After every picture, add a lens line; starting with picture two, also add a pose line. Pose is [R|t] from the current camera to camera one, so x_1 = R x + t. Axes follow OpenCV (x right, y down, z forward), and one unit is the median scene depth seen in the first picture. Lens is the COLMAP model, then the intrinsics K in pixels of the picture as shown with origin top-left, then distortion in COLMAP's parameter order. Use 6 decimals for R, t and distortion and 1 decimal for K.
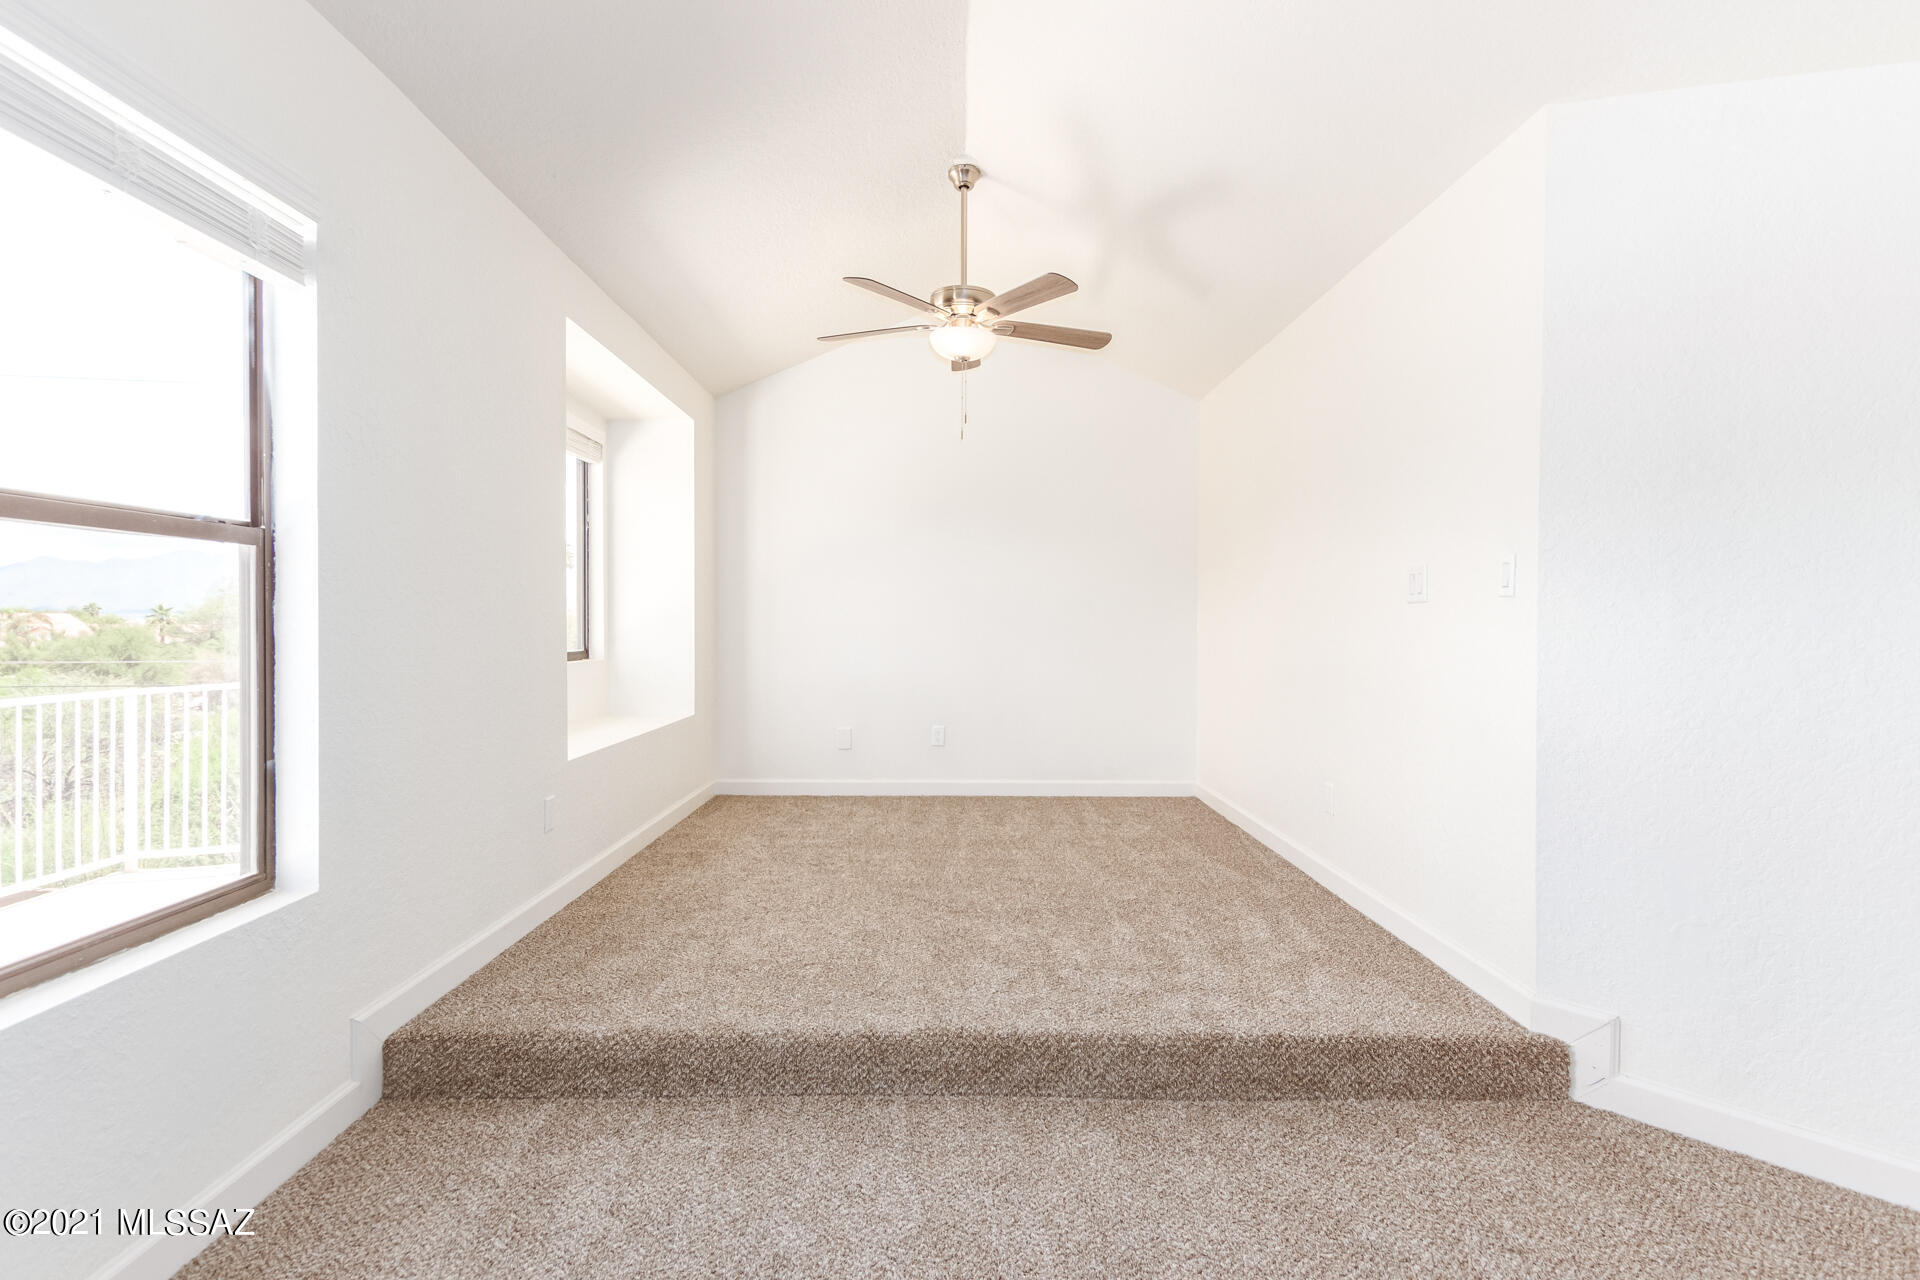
lens RADIAL K [[932.1, 0, 951.6], [0, 932.1, 629.4], [0, 0, 1]] dist [0.023139, 0.000190]
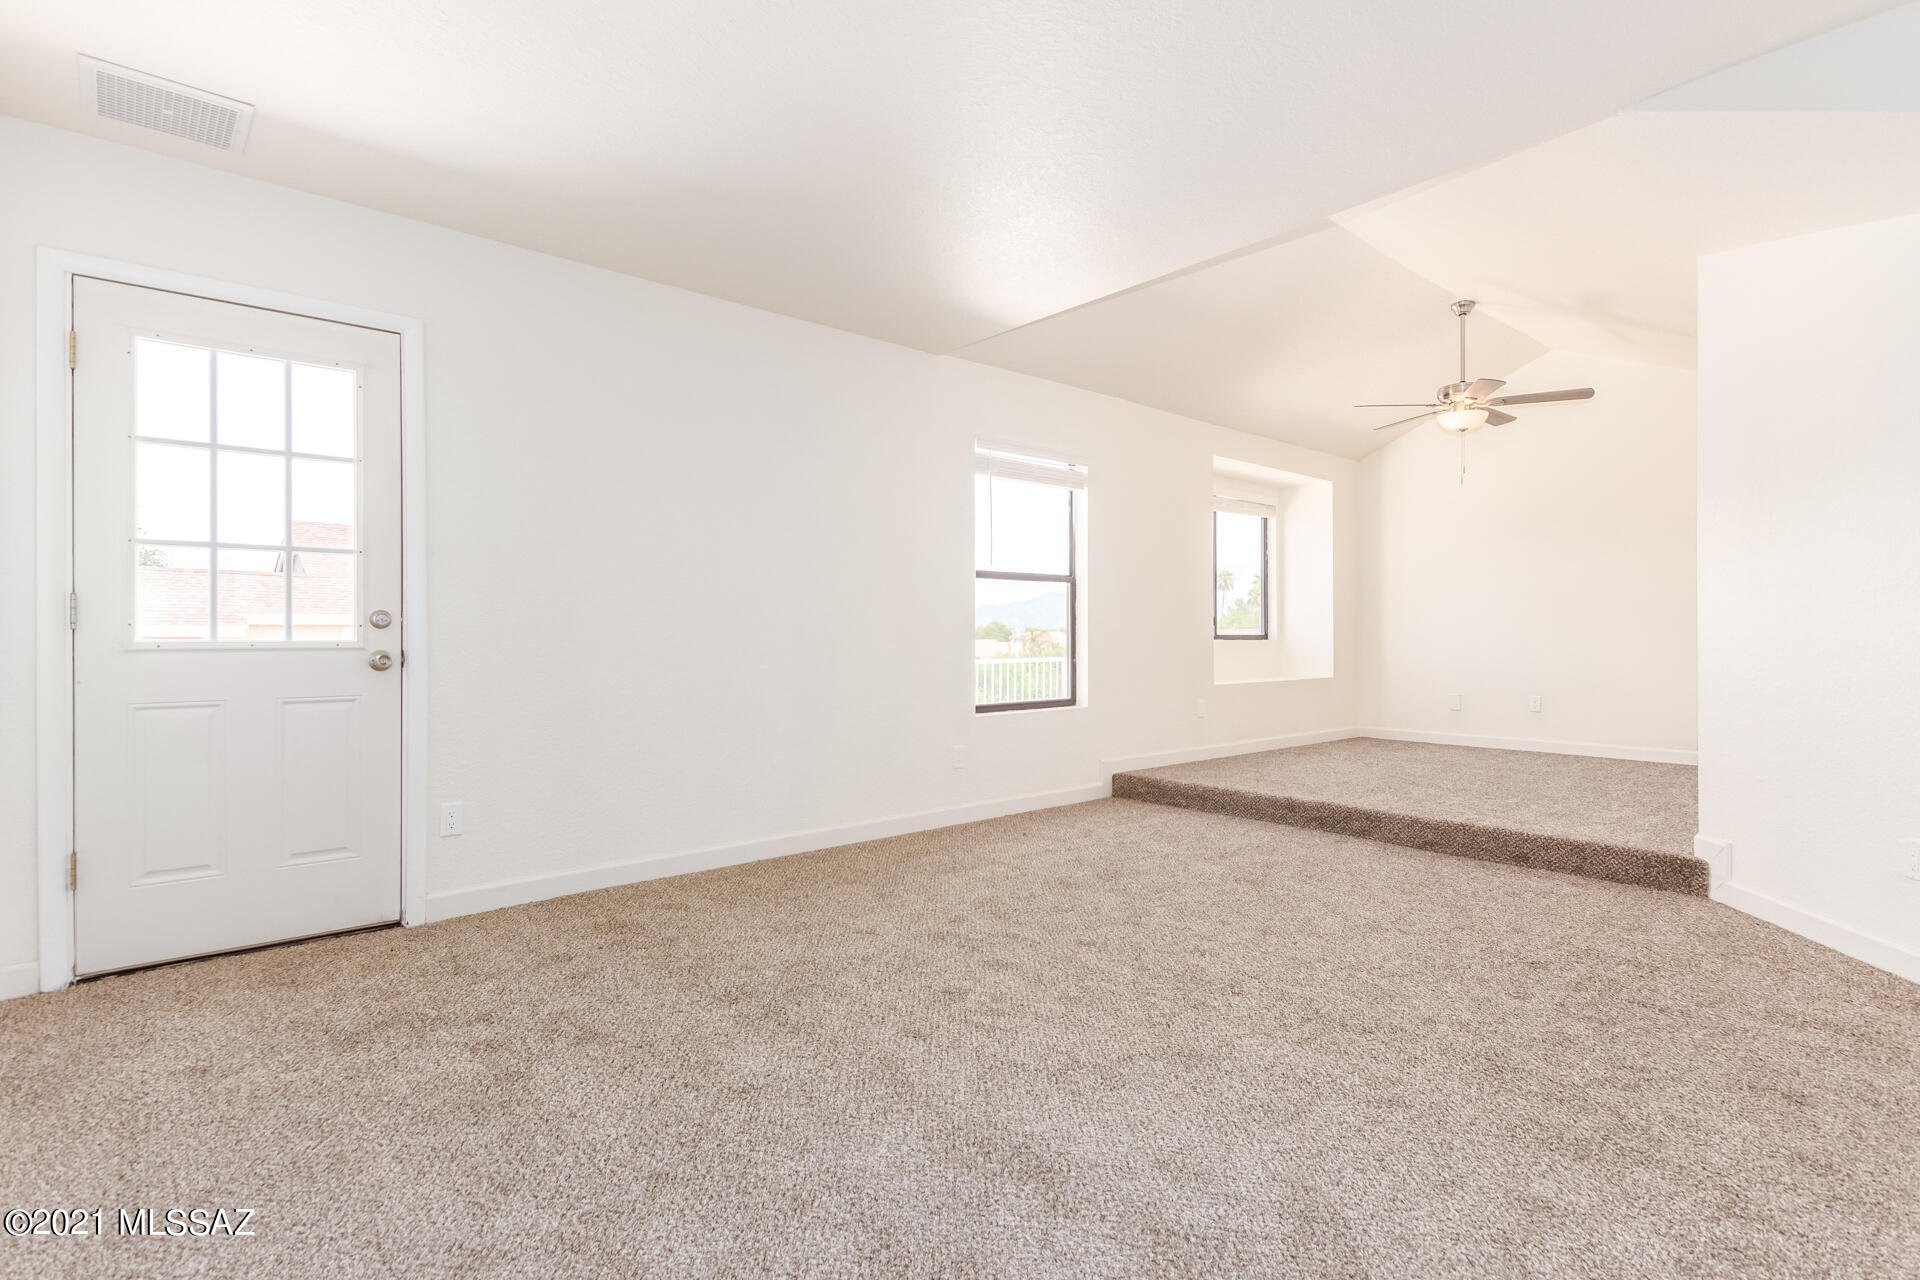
lens RADIAL K [[932.1, 0, 958.9], [0, 932.1, 638.5], [0, 0, 1]] dist [0.023139, 0.000190]
pose [[0.649847, -0.002503, -0.760061, 1.055038], [0.000006, 0.999995, -0.003287, 0.075767], [0.760065, 0.002131, 0.649844, -0.967860]]
